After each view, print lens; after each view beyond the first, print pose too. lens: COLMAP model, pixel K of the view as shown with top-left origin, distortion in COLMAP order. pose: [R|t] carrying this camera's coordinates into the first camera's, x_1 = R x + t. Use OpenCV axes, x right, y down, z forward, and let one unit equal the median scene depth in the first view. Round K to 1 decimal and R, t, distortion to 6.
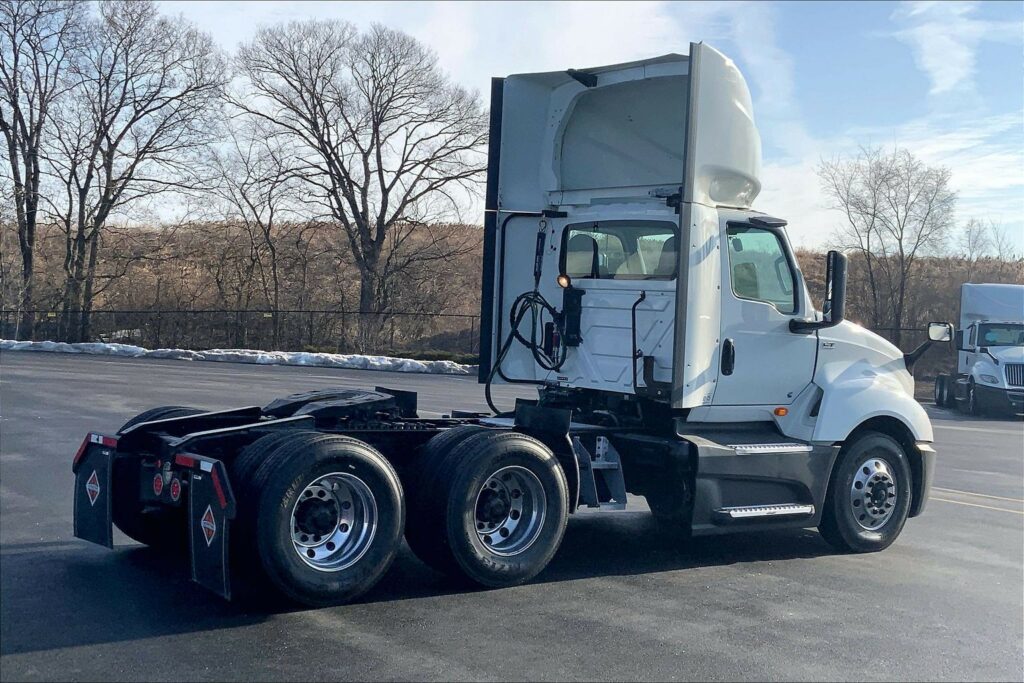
lens RADIAL K [[1327.9, 0, 512.0], [0, 1327.9, 341.5], [0, 0, 1]] dist [0.091660, 0.008239]
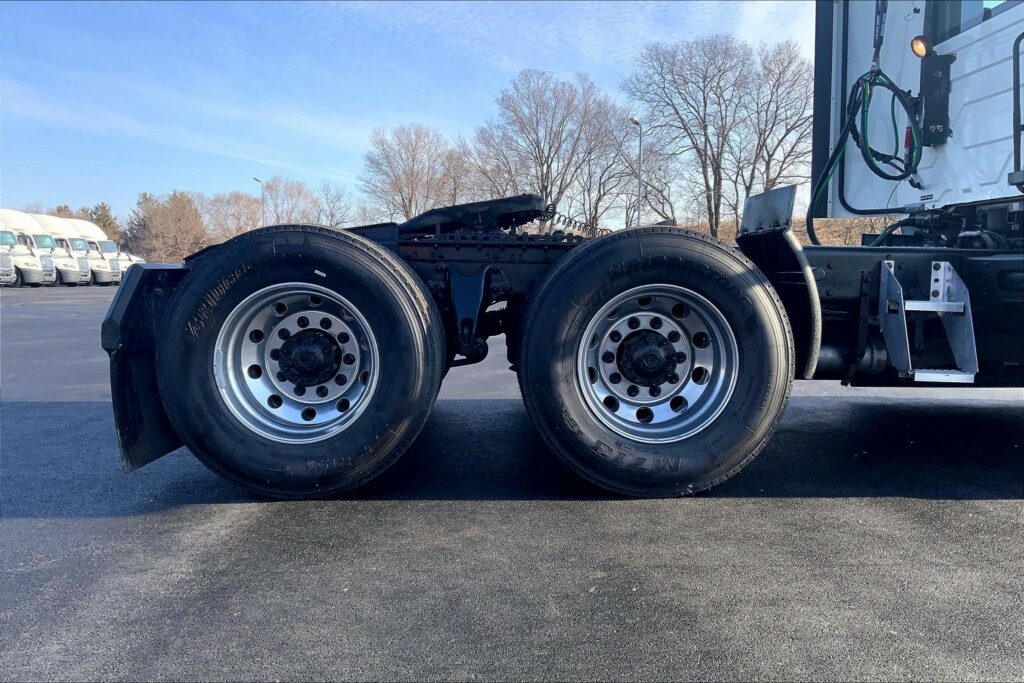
lens RADIAL K [[852.2, 0, 512.8], [0, 852.2, 347.7], [0, 0, 1]] dist [0.111860, -0.215192]
pose [[0.819620, 0.010307, -0.572814, 0.133047], [0.023379, 0.998404, 0.051417, 0.086011], [0.572430, -0.055534, 0.818071, 0.573046]]
